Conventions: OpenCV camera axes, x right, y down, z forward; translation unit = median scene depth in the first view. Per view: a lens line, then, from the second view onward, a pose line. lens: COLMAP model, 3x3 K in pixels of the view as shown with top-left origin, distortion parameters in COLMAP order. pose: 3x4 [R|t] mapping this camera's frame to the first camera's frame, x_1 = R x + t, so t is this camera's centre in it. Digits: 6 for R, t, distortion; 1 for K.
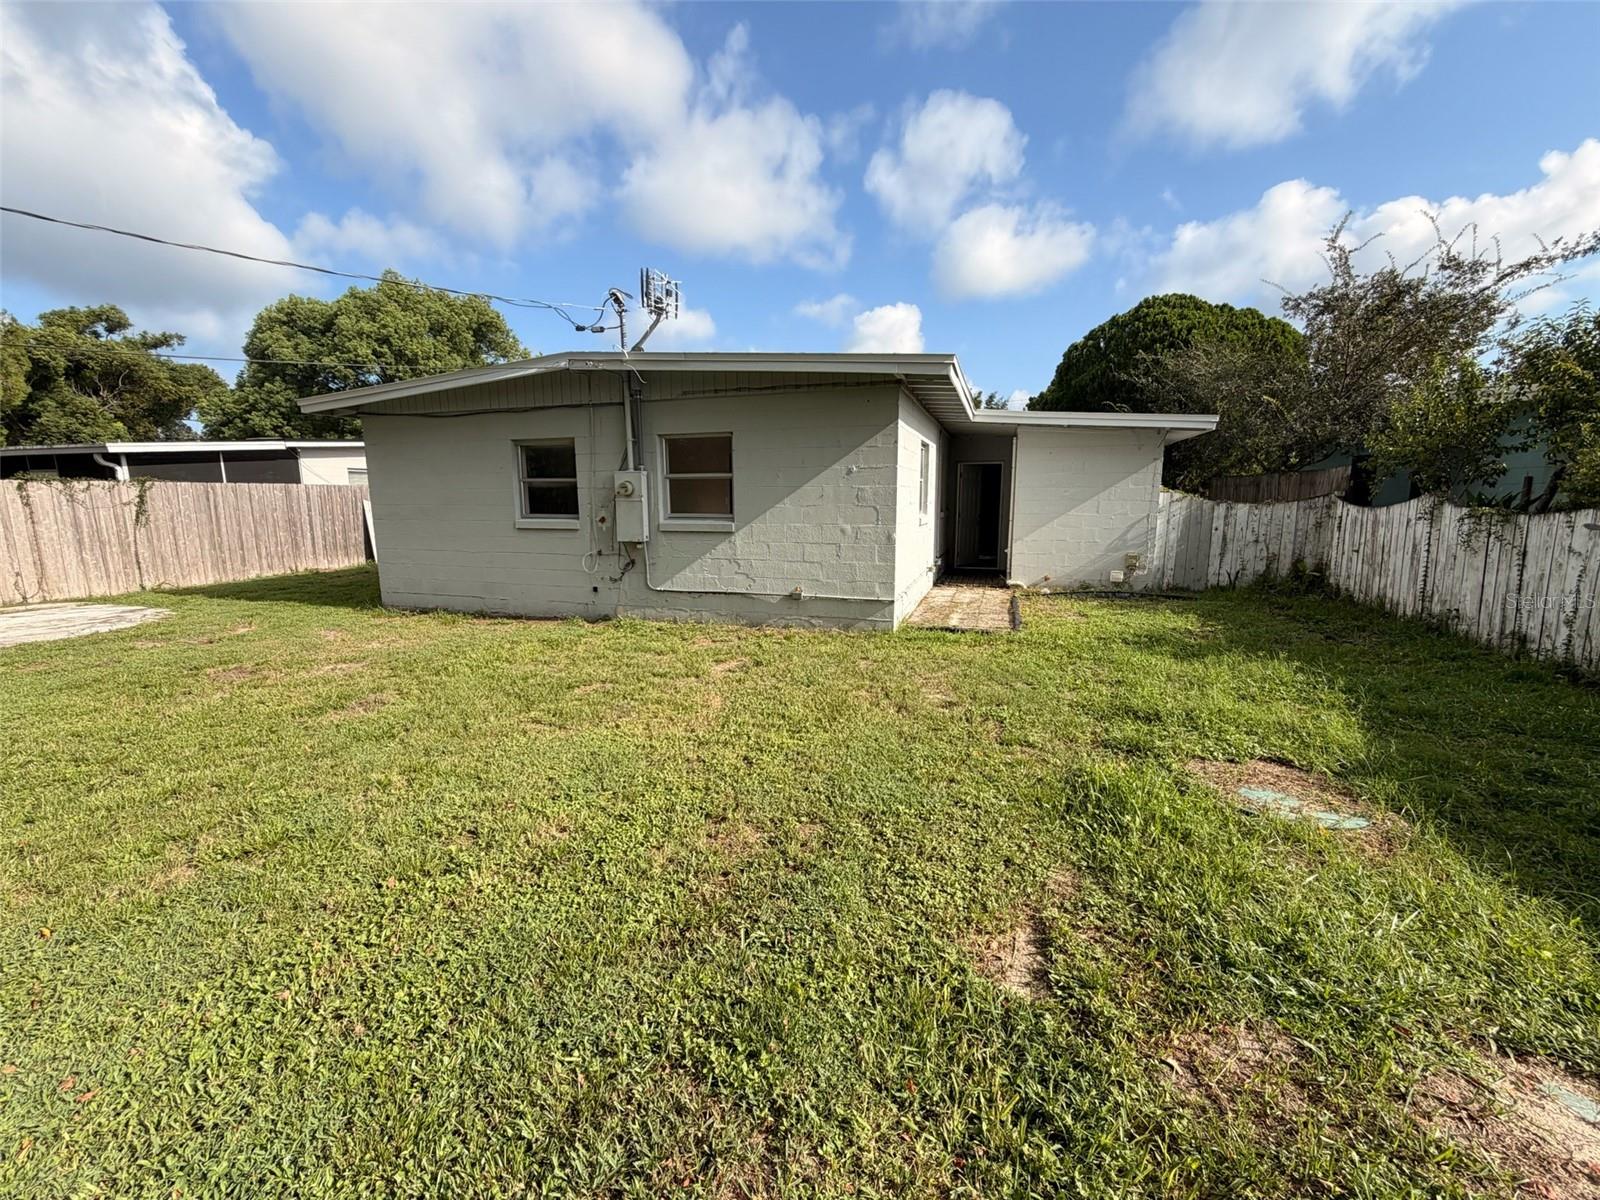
lens RADIAL K [[638.0, 0, 801.8], [0, 638.0, 595.2], [0, 0, 1]] dist [-0.000188, -0.000226]
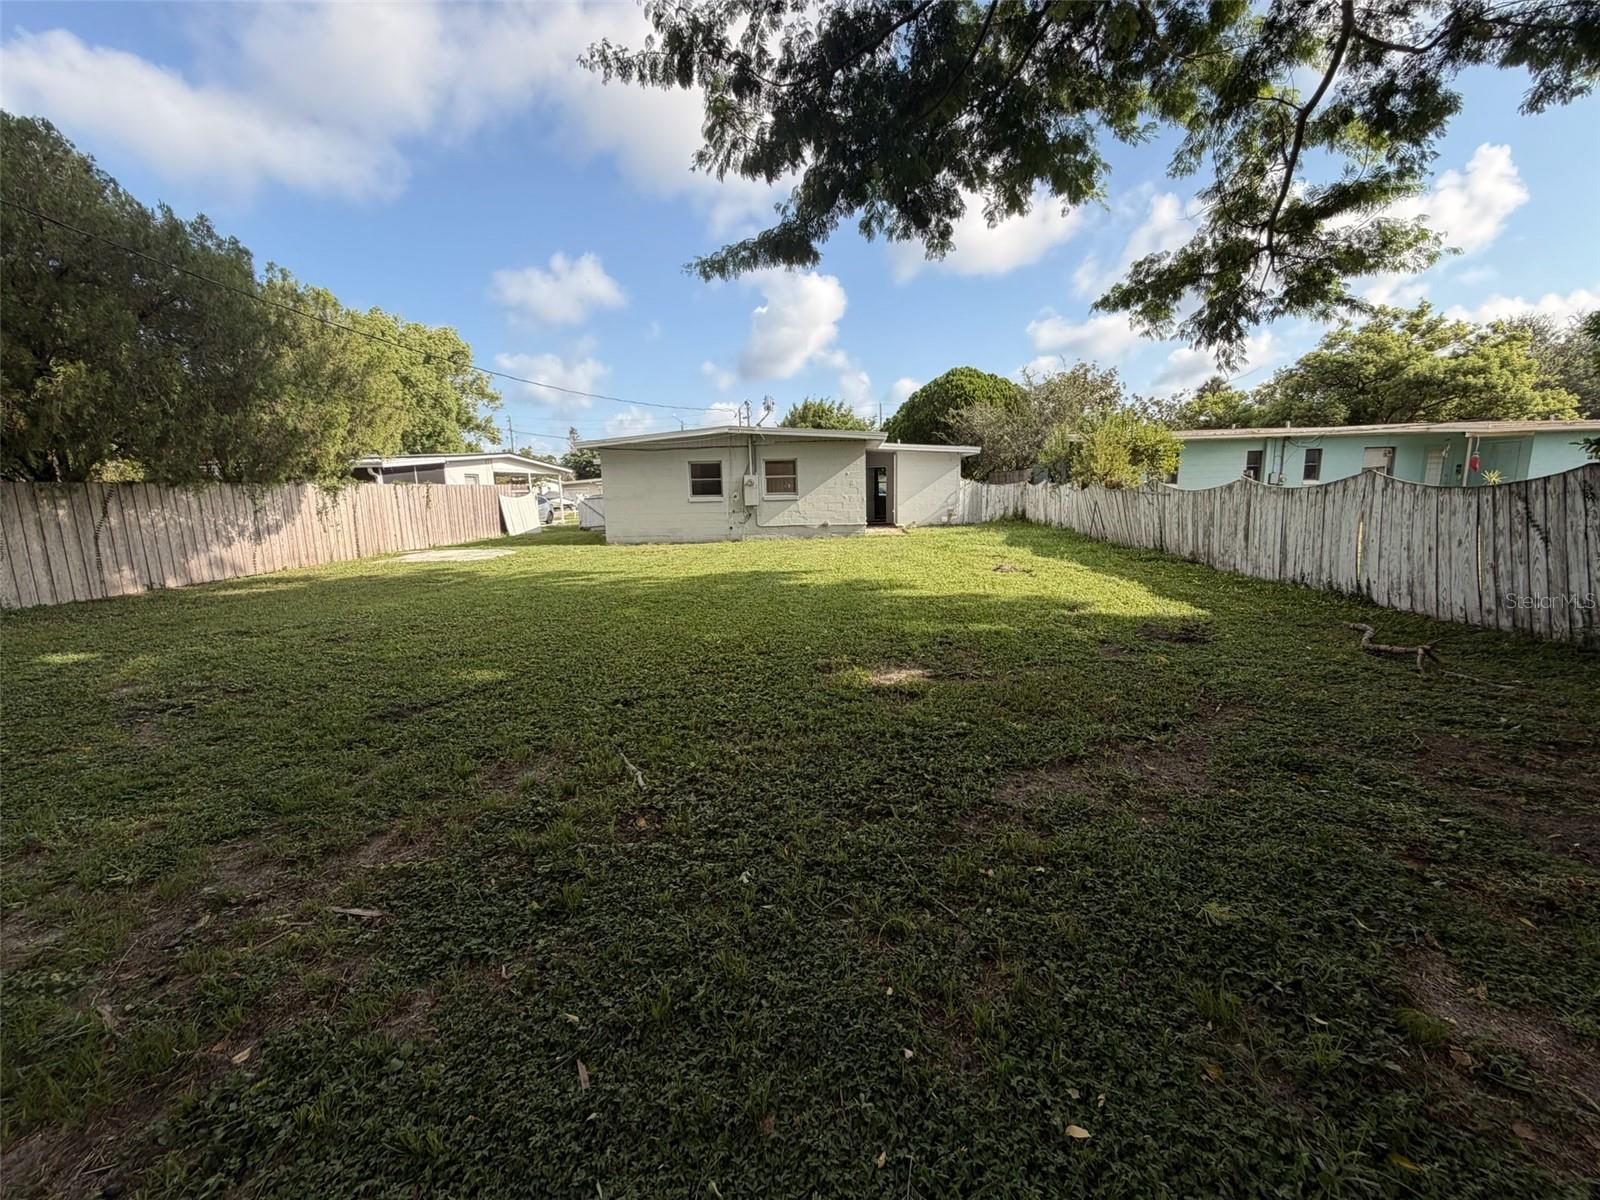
lens RADIAL K [[638.0, 0, 799.6], [0, 638.0, 600.6], [0, 0, 1]] dist [-0.000188, -0.000226]
pose [[0.971159, -0.059190, 0.230970, -0.550636], [0.055212, 0.998194, 0.023655, 0.183095], [-0.231953, -0.010221, 0.972673, -1.097241]]
